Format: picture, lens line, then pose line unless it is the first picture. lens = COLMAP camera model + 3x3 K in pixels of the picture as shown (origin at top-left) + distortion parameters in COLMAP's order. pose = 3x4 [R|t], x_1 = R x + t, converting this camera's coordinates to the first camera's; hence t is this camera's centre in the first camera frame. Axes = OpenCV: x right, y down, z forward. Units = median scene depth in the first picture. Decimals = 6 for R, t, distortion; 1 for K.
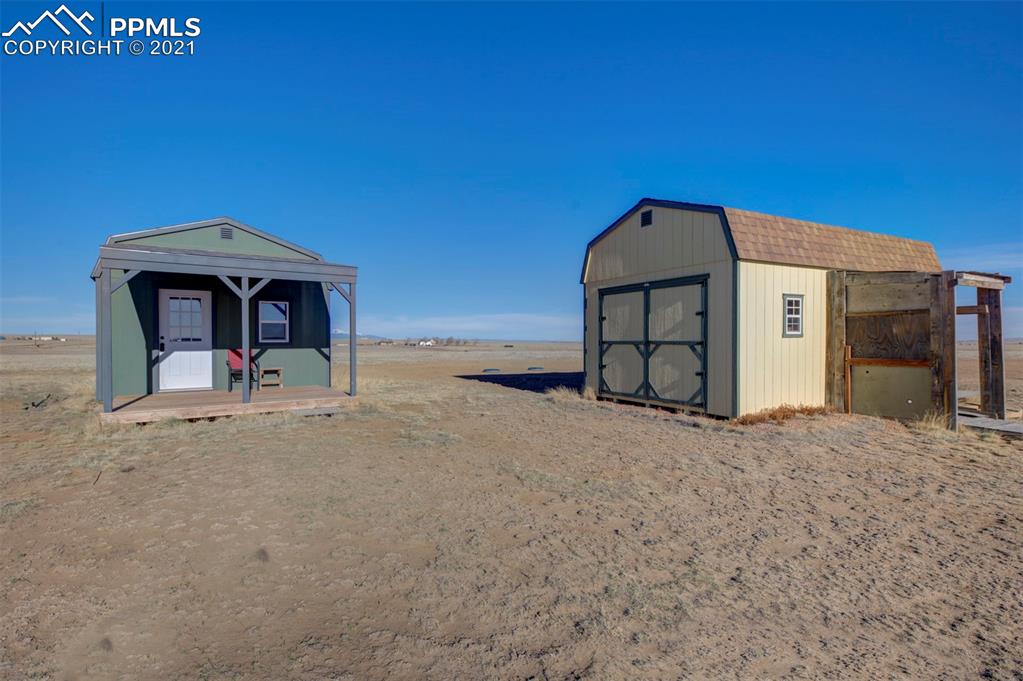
lens RADIAL K [[490.0, 0, 503.6], [0, 490.0, 338.2], [0, 0, 1]] dist [0.012295, 0.001012]
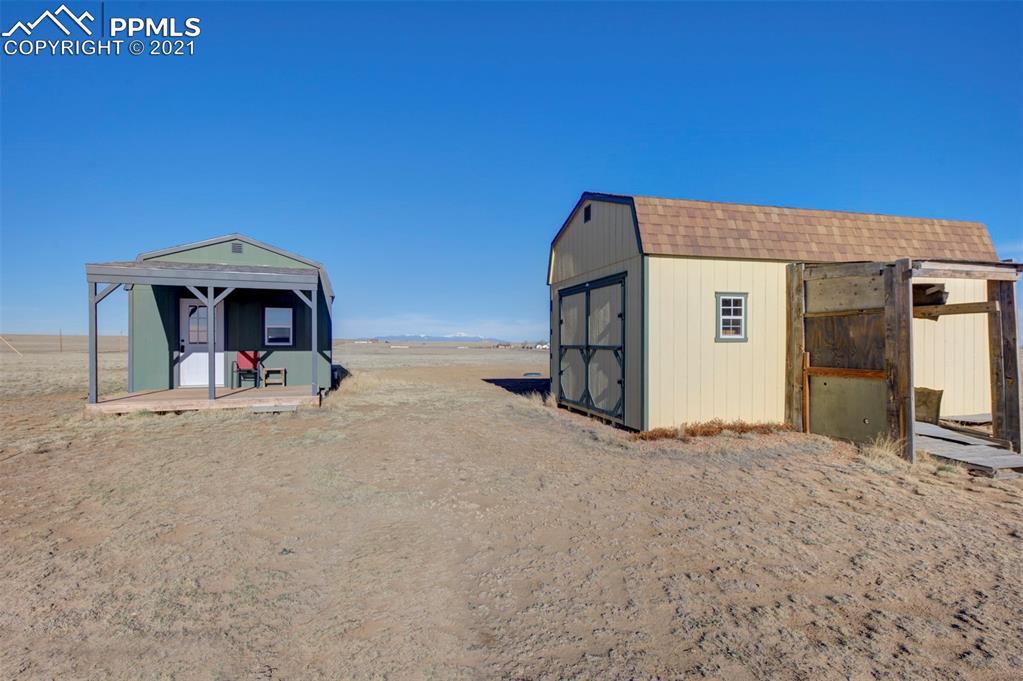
lens RADIAL K [[490.0, 0, 505.2], [0, 490.0, 341.3], [0, 0, 1]] dist [0.012295, 0.001012]
pose [[0.972651, 0.002468, -0.232260, 0.384770], [-0.002641, 0.999996, -0.000433, -0.001528], [0.232258, 0.001035, 0.972654, 0.063387]]
